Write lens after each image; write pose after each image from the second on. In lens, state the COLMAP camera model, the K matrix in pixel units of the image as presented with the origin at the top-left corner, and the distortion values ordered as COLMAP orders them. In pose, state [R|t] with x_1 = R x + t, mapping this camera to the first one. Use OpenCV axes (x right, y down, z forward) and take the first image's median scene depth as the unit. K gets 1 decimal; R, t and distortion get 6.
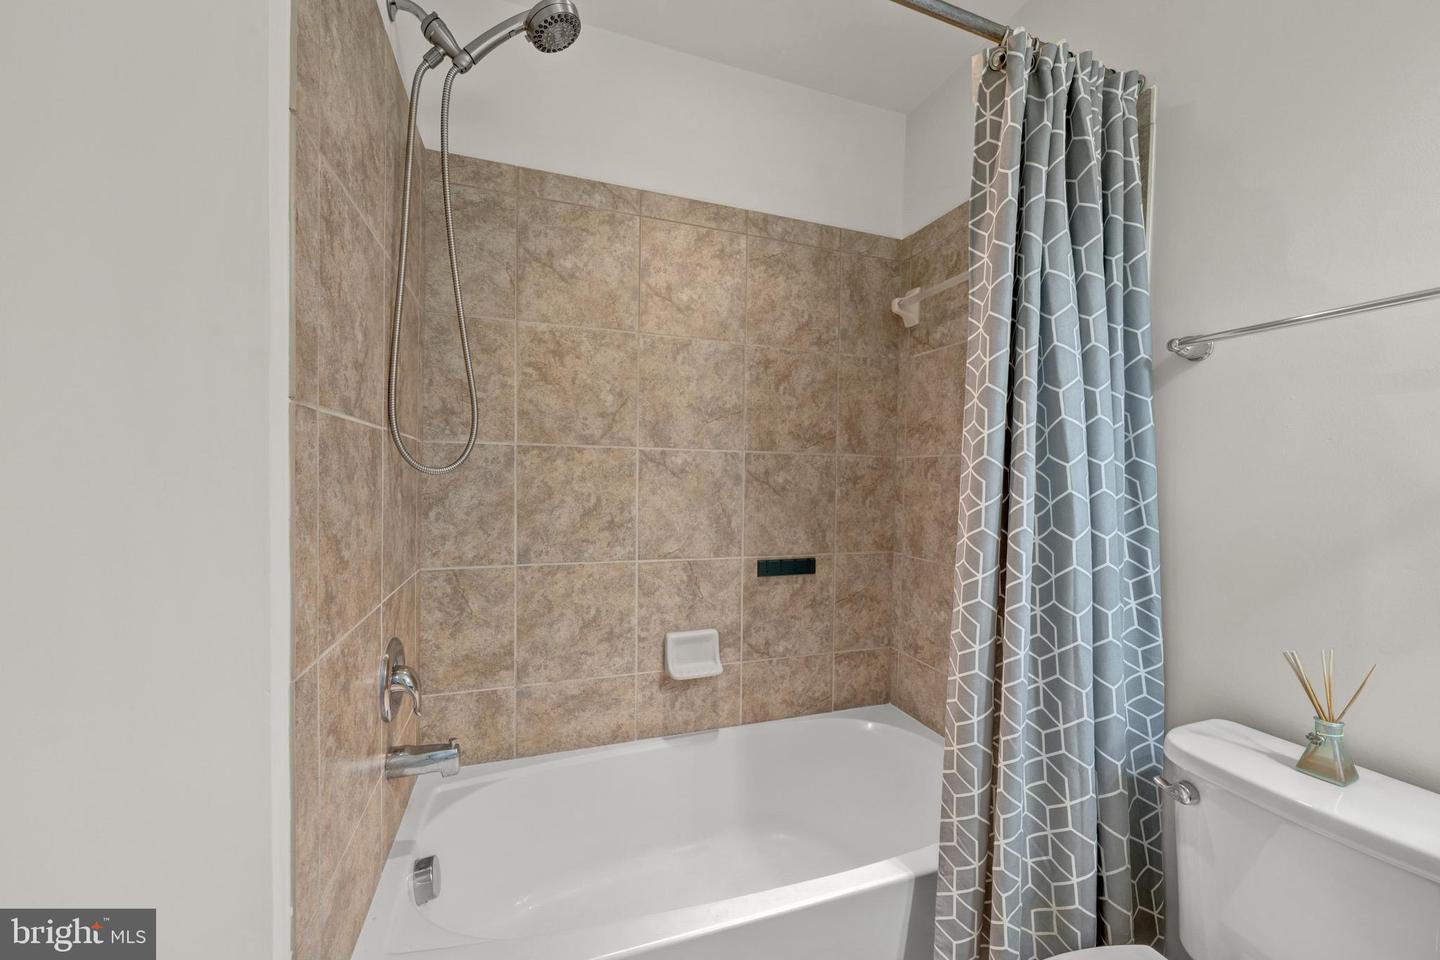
lens RADIAL K [[541.6, 0, 717.4], [0, 541.6, 490.9], [0, 0, 1]] dist [-0.003146, -0.000128]
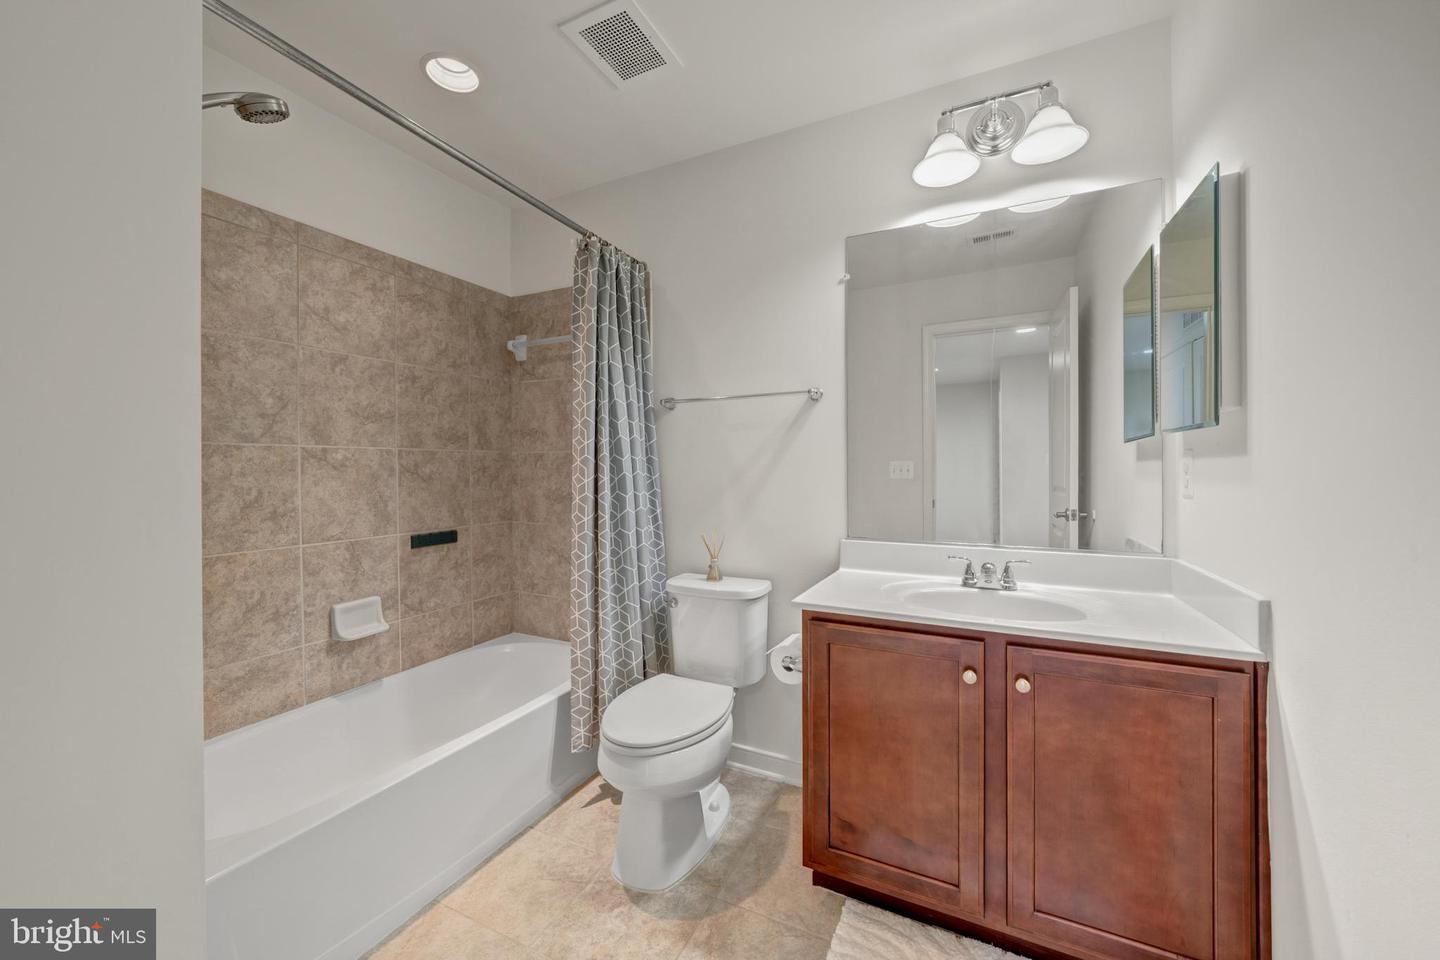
lens RADIAL K [[541.6, 0, 720.9], [0, 541.6, 484.0], [0, 0, 1]] dist [-0.003146, -0.000128]
pose [[0.708360, -0.041338, 0.704640, -0.331744], [0.035283, 0.999109, 0.023143, 0.006055], [-0.704969, 0.008468, 0.709187, -0.439000]]
